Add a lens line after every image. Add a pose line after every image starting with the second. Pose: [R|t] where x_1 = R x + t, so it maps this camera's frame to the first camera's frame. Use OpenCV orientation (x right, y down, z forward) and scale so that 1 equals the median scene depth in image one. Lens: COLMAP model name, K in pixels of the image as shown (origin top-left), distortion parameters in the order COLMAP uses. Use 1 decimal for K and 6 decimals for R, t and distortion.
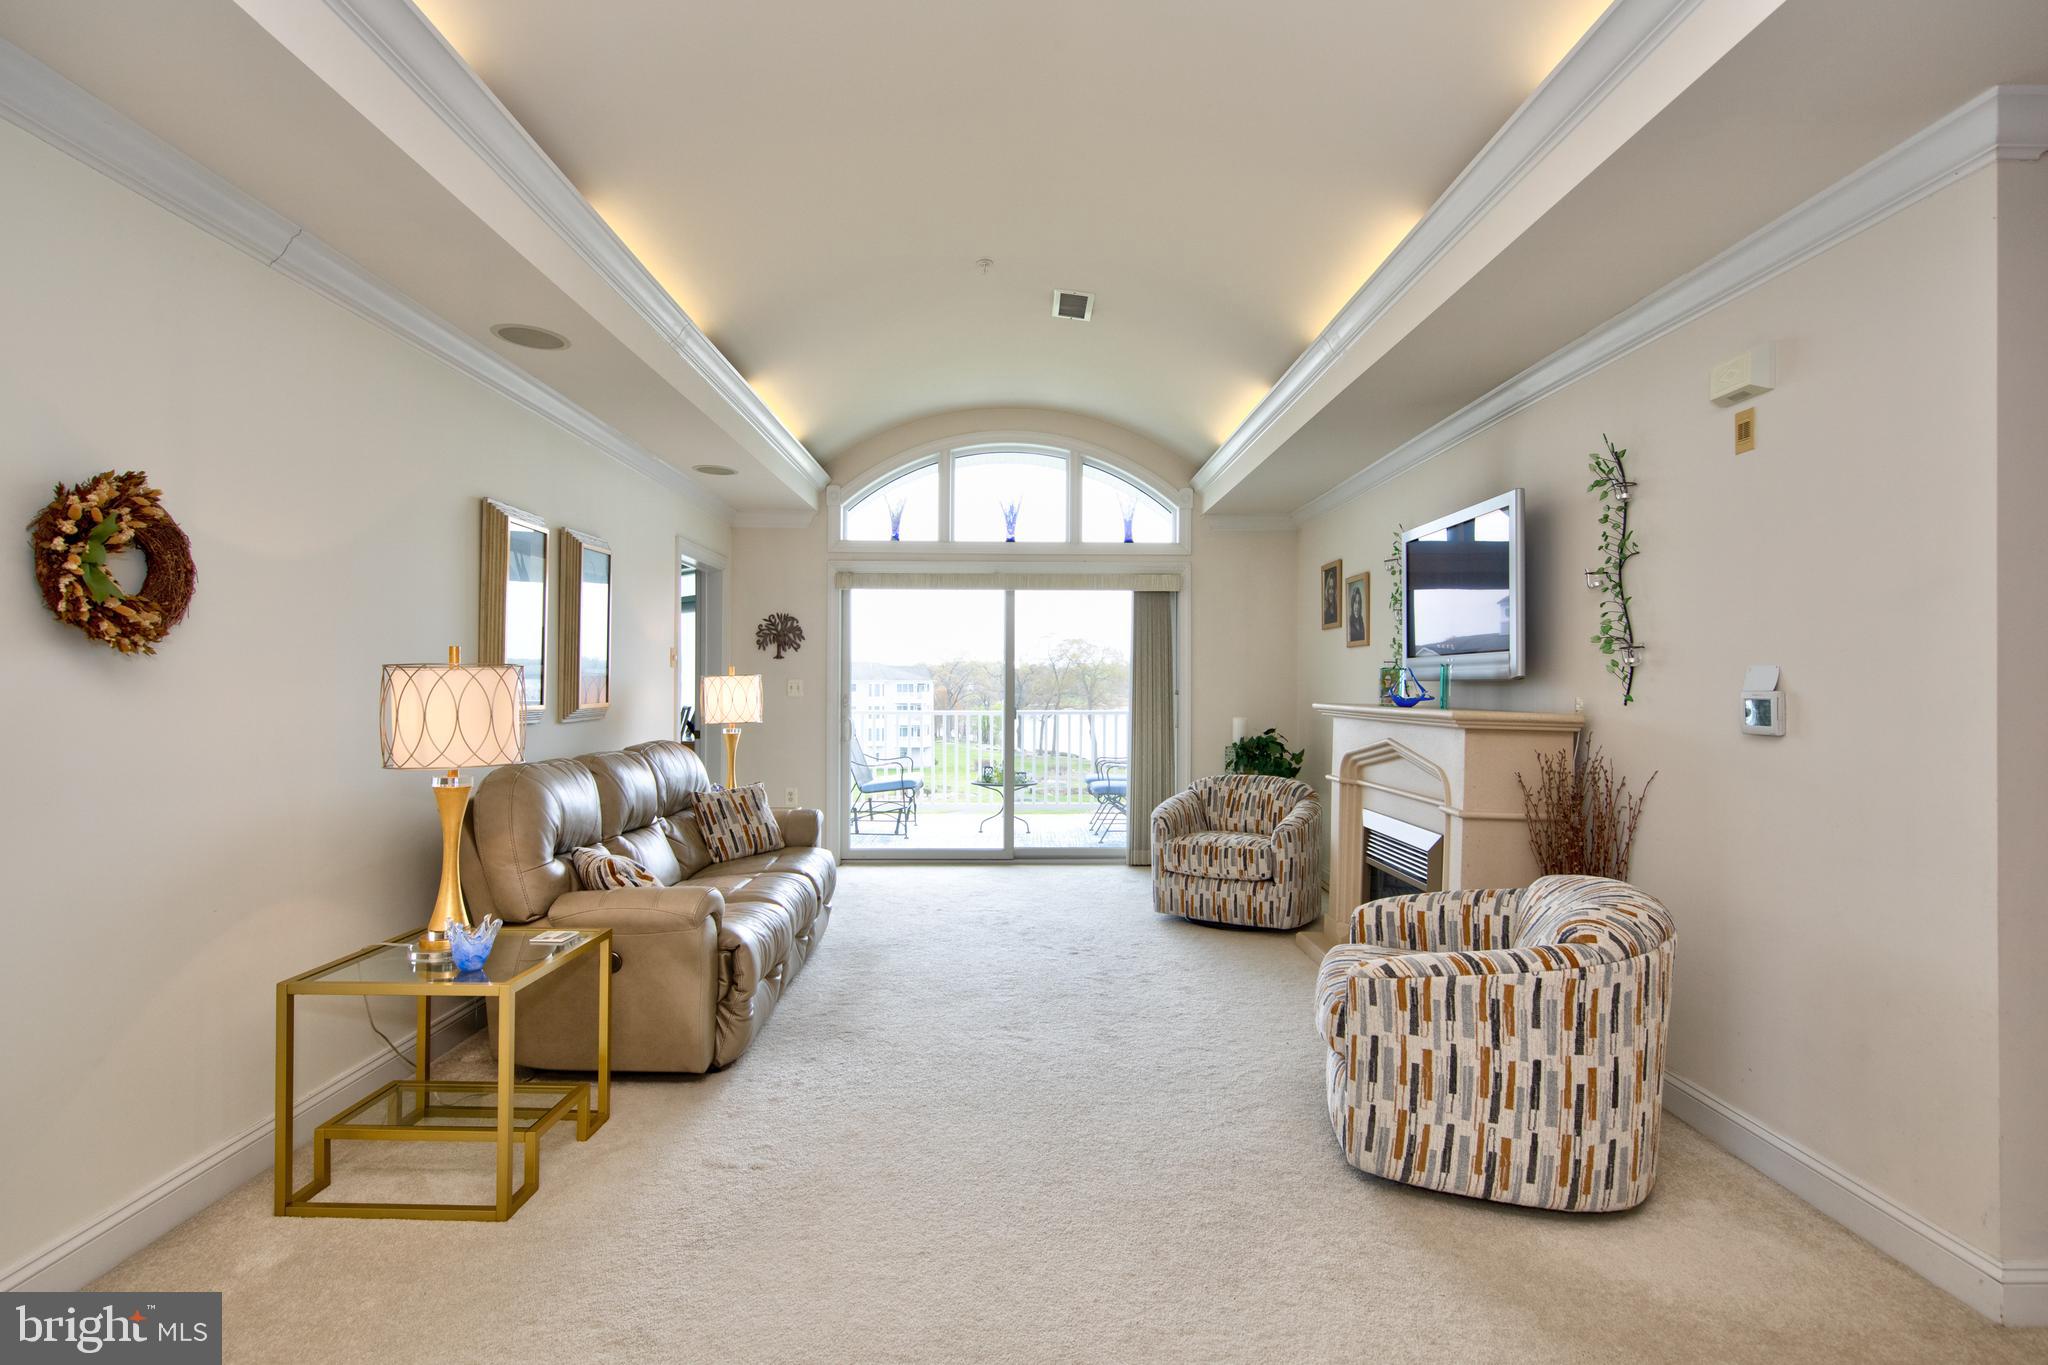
lens RADIAL K [[962.5, 0, 1019.2], [0, 962.5, 677.2], [0, 0, 1]] dist [0.023212, -0.010059]
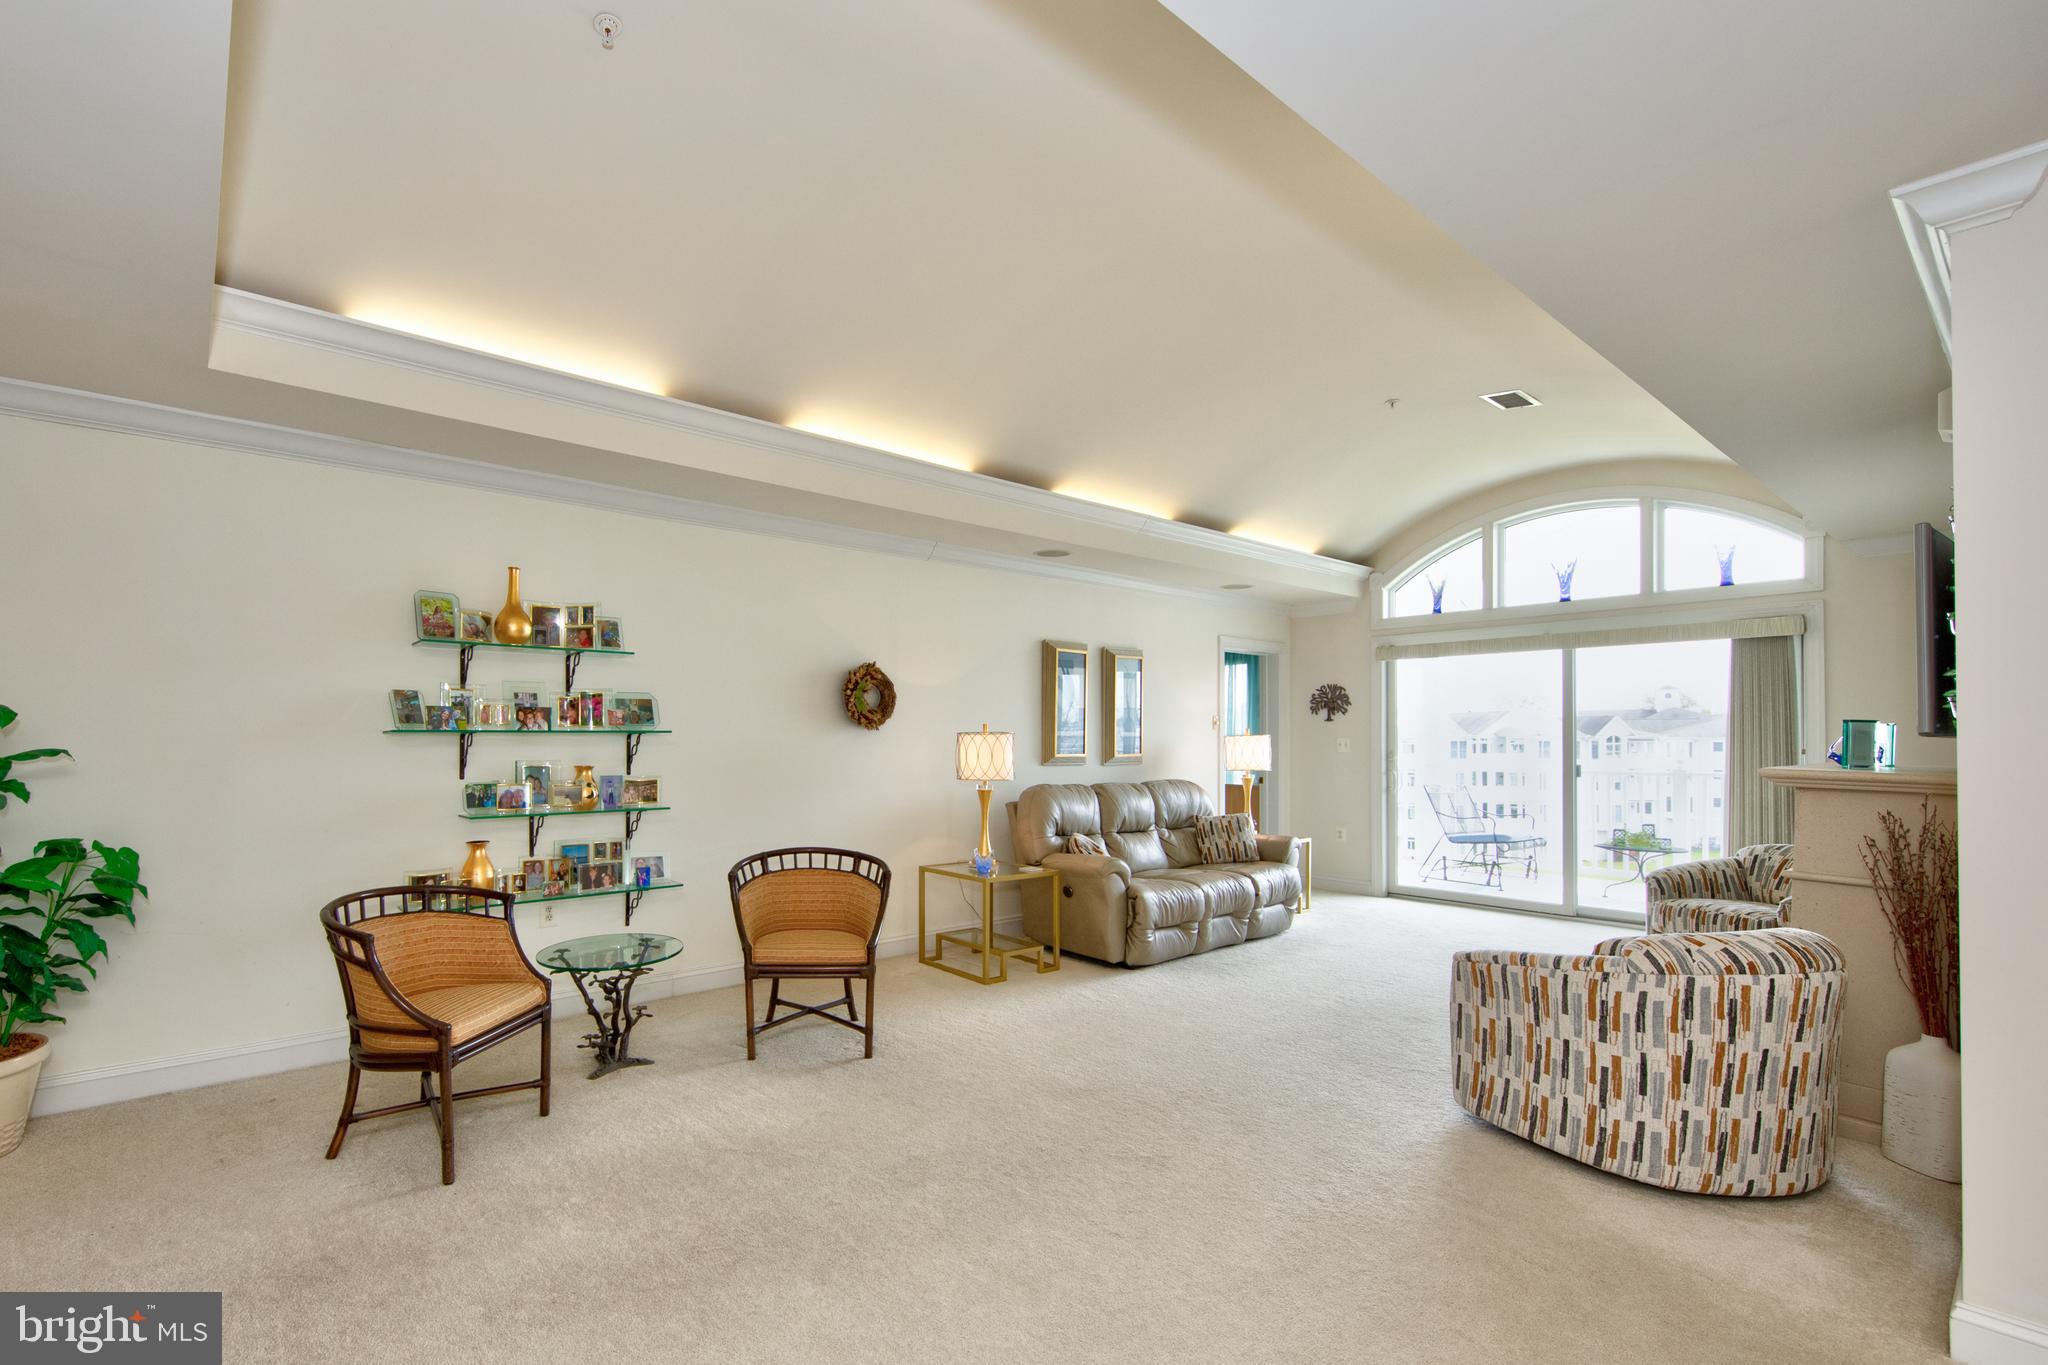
lens RADIAL K [[948.8, 0, 927.4], [0, 948.8, 709.9], [0, 0, 1]] dist [-0.000115, -0.000001]
pose [[0.634125, -0.025438, -0.772812, 0.780243], [0.004843, 0.999570, -0.028927, -0.002135], [0.773215, 0.014601, 0.633976, -0.347248]]
